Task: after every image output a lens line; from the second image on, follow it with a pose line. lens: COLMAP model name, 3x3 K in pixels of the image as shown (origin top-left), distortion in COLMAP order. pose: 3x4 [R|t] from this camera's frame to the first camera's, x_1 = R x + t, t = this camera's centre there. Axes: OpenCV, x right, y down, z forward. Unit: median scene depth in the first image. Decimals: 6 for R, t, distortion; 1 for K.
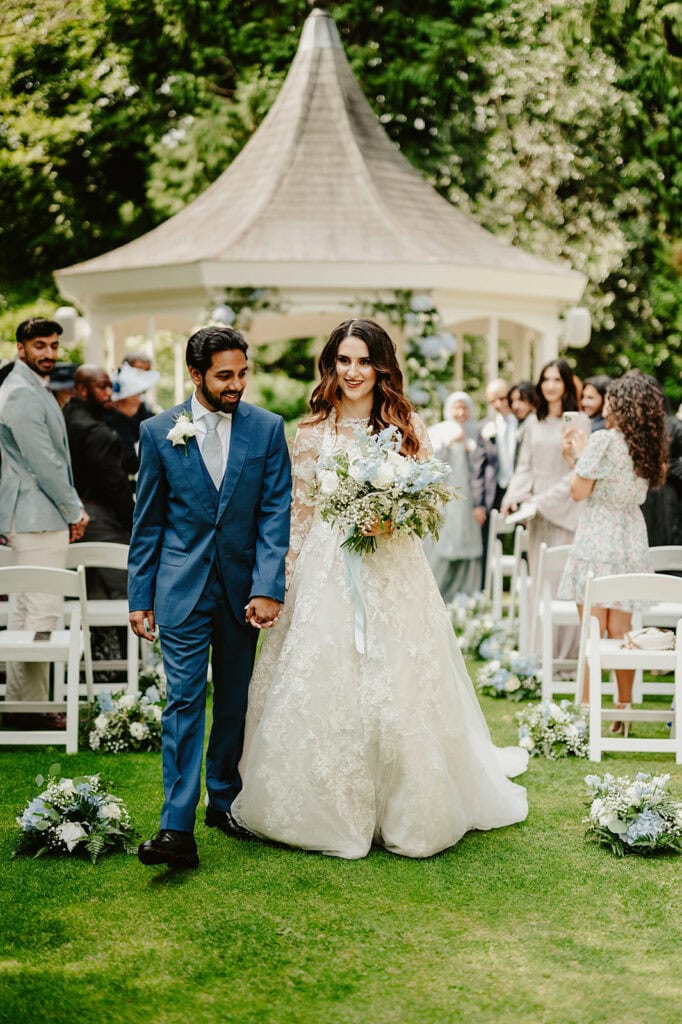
lens RADIAL K [[1879.0, 0, 341.0], [0, 1879.0, 512.0], [0, 0, 1]] dist [-0.012960, 0.022147]
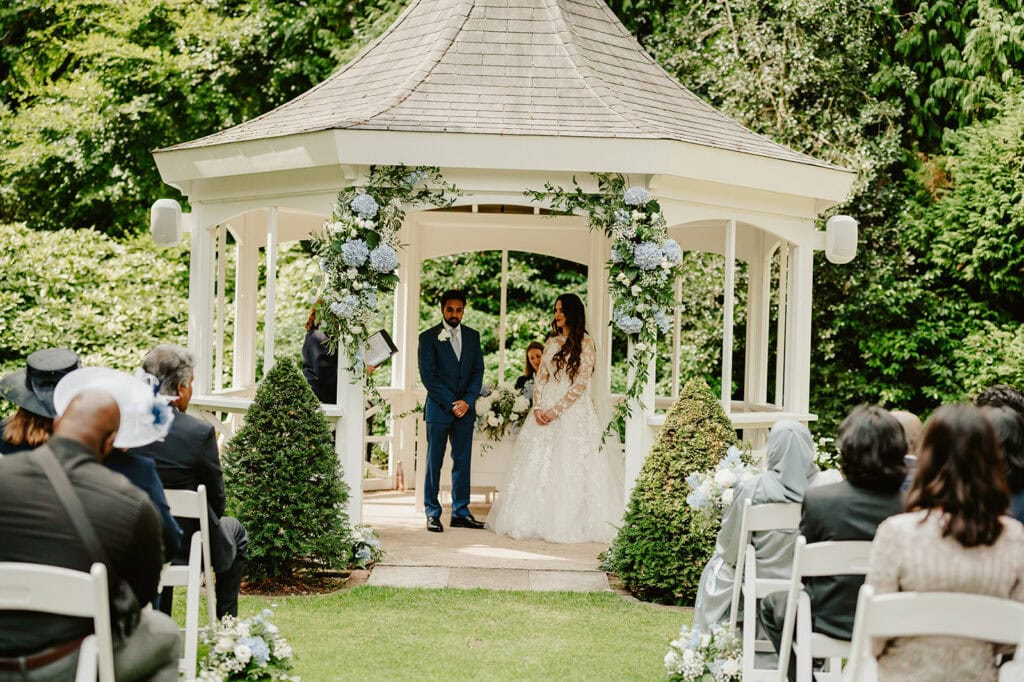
lens RADIAL K [[1885.7, 0, 512.0], [0, 1885.7, 341.0], [0, 0, 1]] dist [0.013876, -0.092641]
pose [[0.999491, 0.028144, -0.015009, 0.004226], [-0.029030, 0.997620, -0.062536, -0.004189], [0.013214, 0.062940, 0.997930, 0.156898]]
